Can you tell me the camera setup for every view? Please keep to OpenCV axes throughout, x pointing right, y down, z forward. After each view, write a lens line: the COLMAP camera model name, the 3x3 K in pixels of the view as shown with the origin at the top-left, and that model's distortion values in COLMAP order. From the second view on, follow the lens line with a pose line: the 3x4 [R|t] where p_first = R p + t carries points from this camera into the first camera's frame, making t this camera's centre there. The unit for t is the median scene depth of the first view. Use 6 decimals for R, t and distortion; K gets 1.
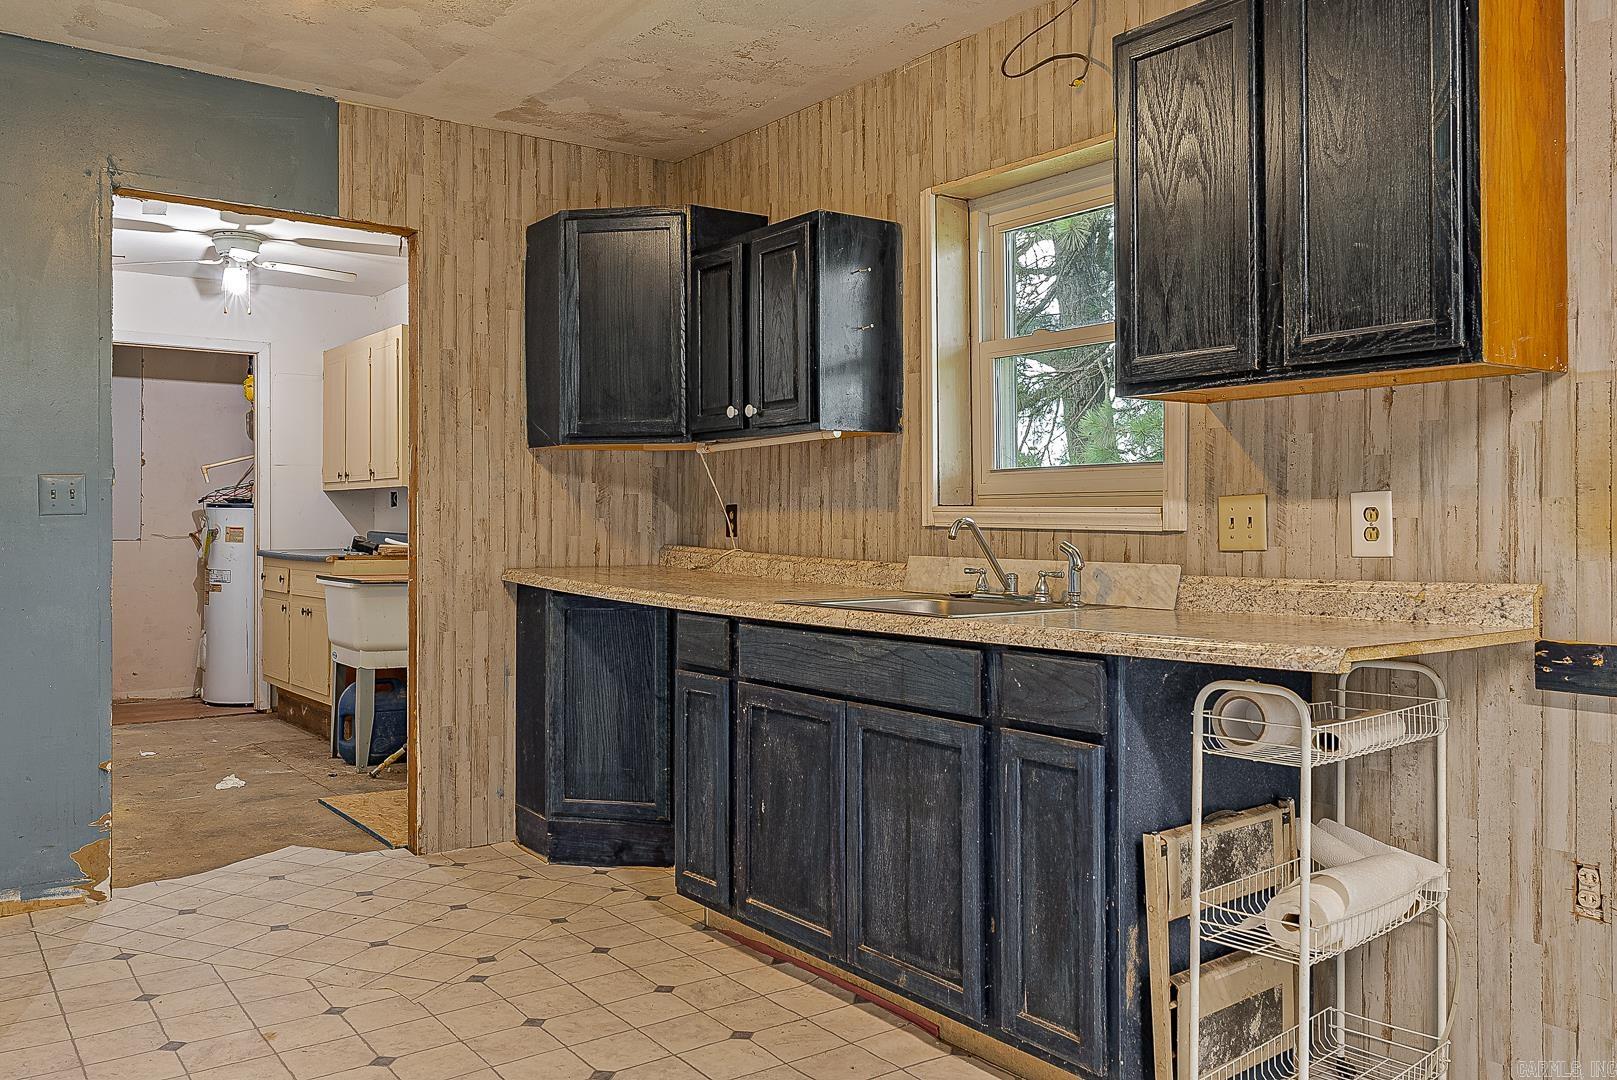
lens RADIAL K [[1309.6, 0, 787.0], [0, 1309.6, 508.4], [0, 0, 1]] dist [-0.006863, 0.013325]
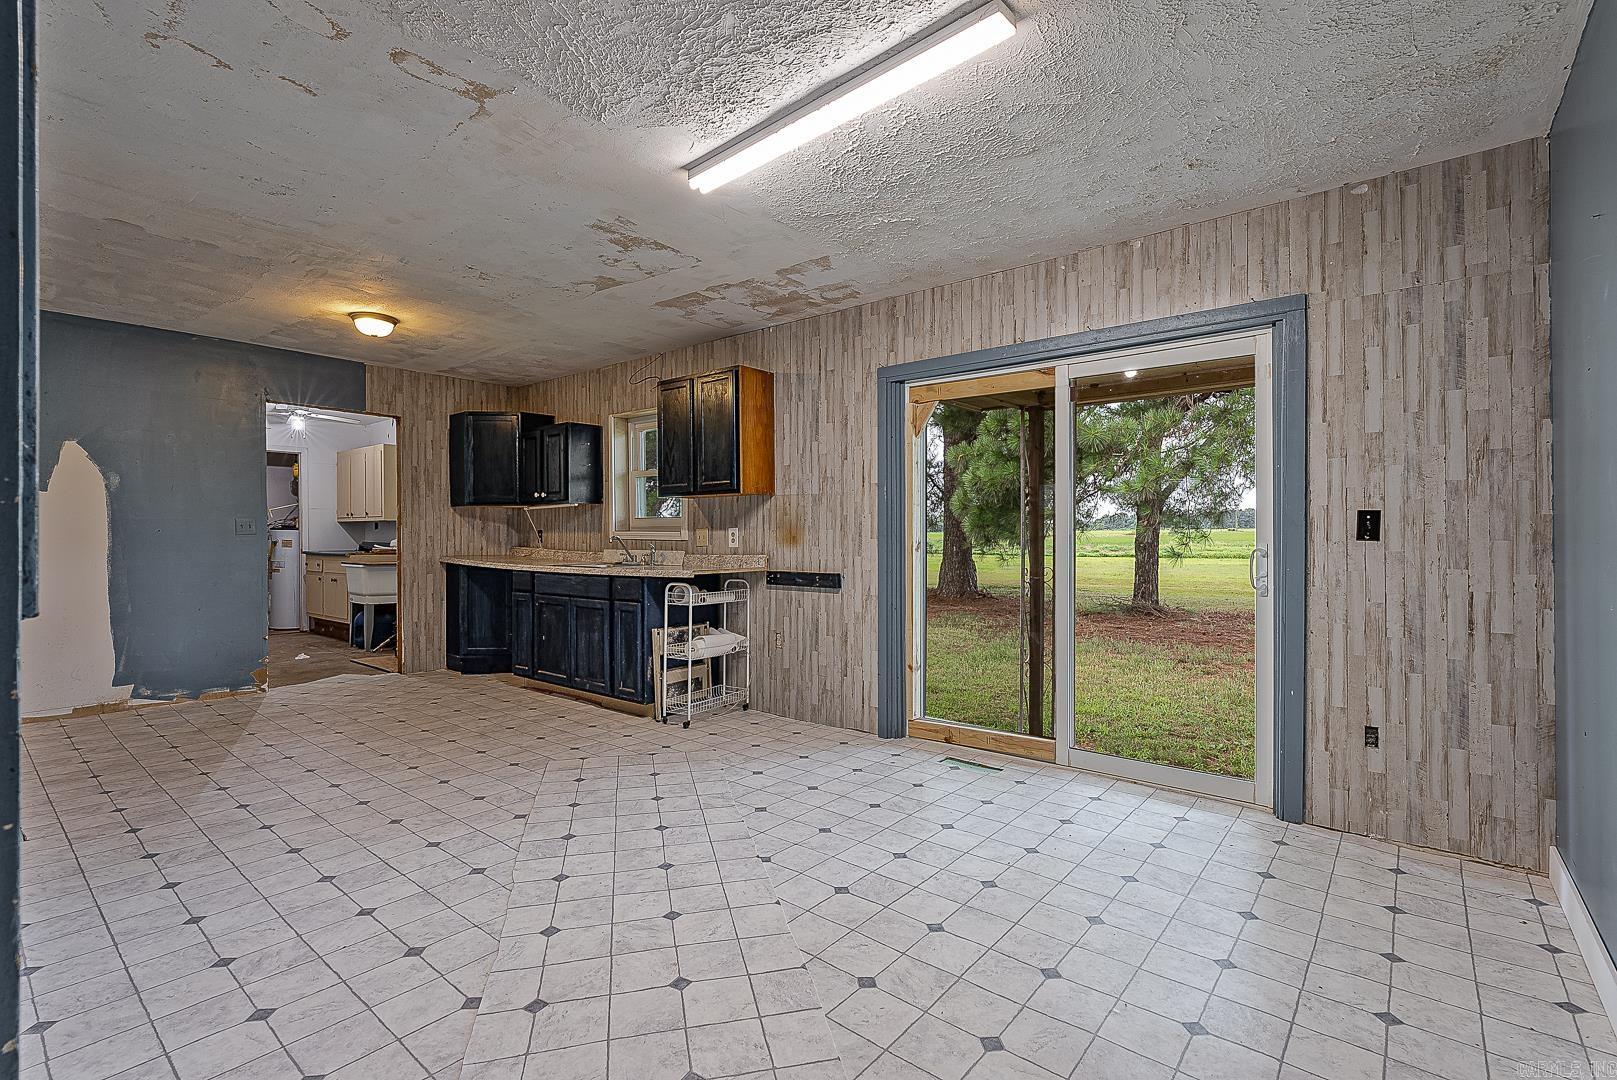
lens RADIAL K [[787.0, 0, 821.9], [0, 787.0, 538.6], [0, 0, 1]] dist [-0.007555, 0.003608]
pose [[0.966775, -0.002248, 0.255621, 0.111165], [-0.001320, 0.999904, 0.013787, -0.009298], [-0.255627, -0.013666, 0.966679, -0.686485]]
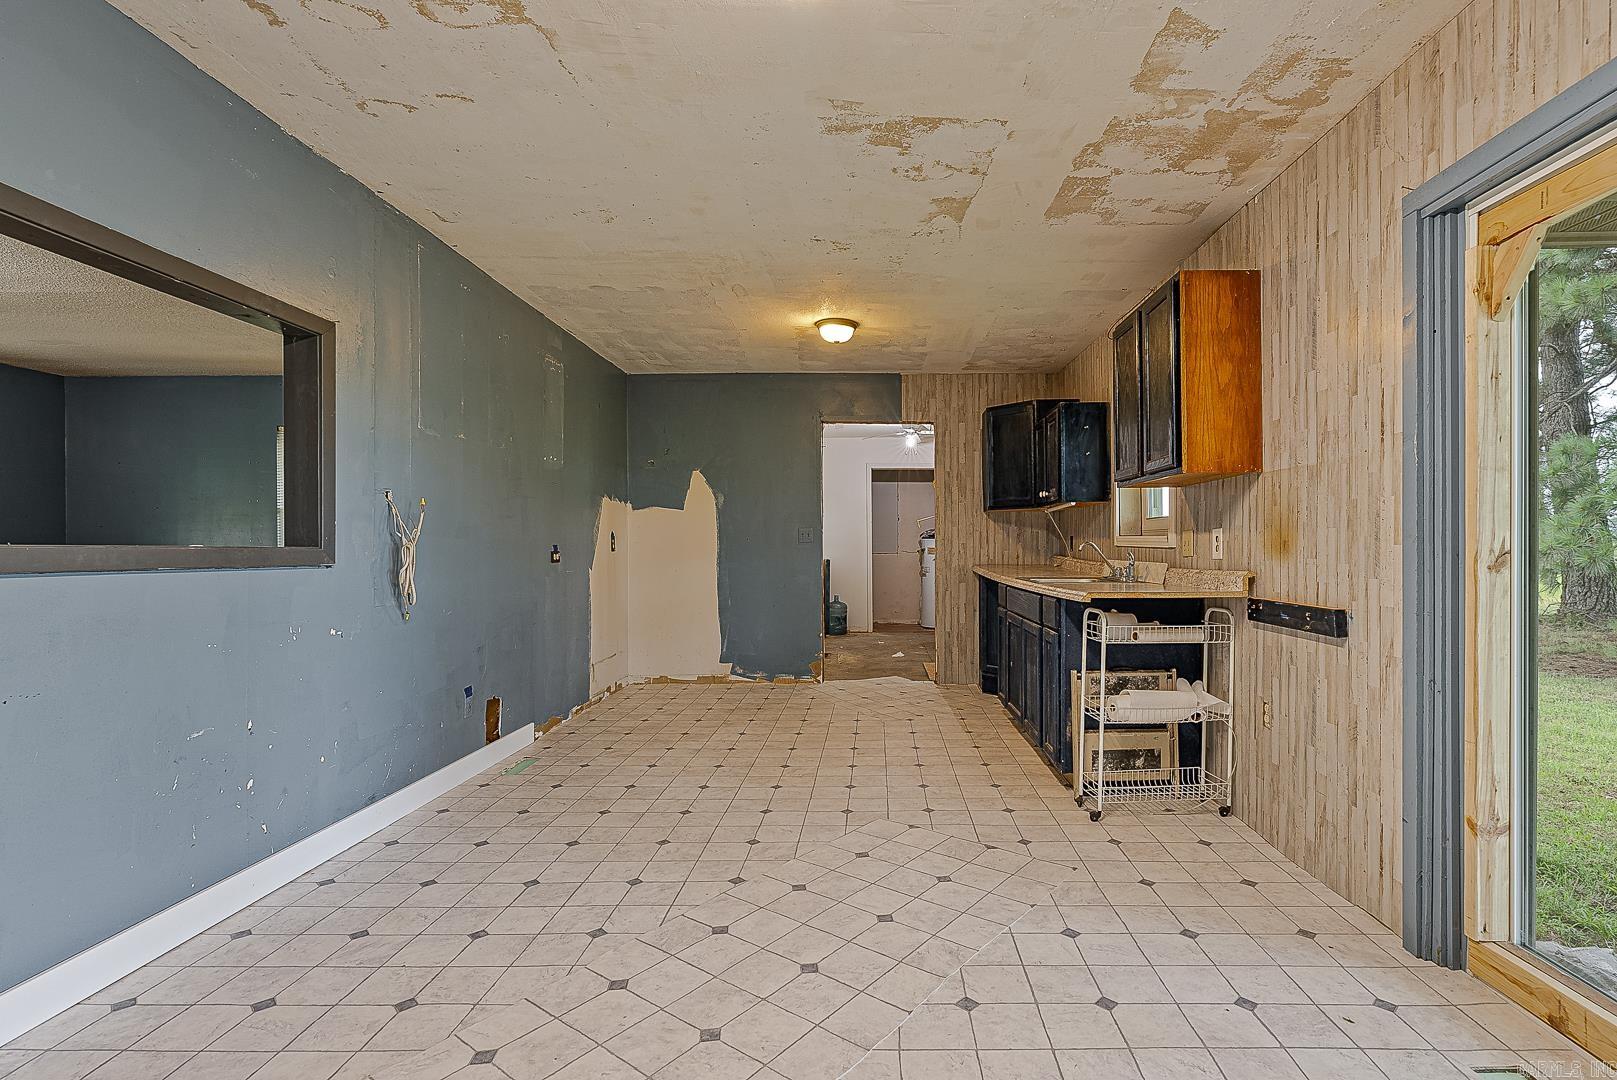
lens RADIAL K [[787.0, 0, 850.5], [0, 787.0, 549.5], [0, 0, 1]] dist [-0.007555, 0.003608]
pose [[0.795400, 0.000762, -0.606085, 0.528612], [0.008191, 0.999894, 0.012006, 0.000788], [0.606030, -0.014514, 0.795309, -0.266670]]
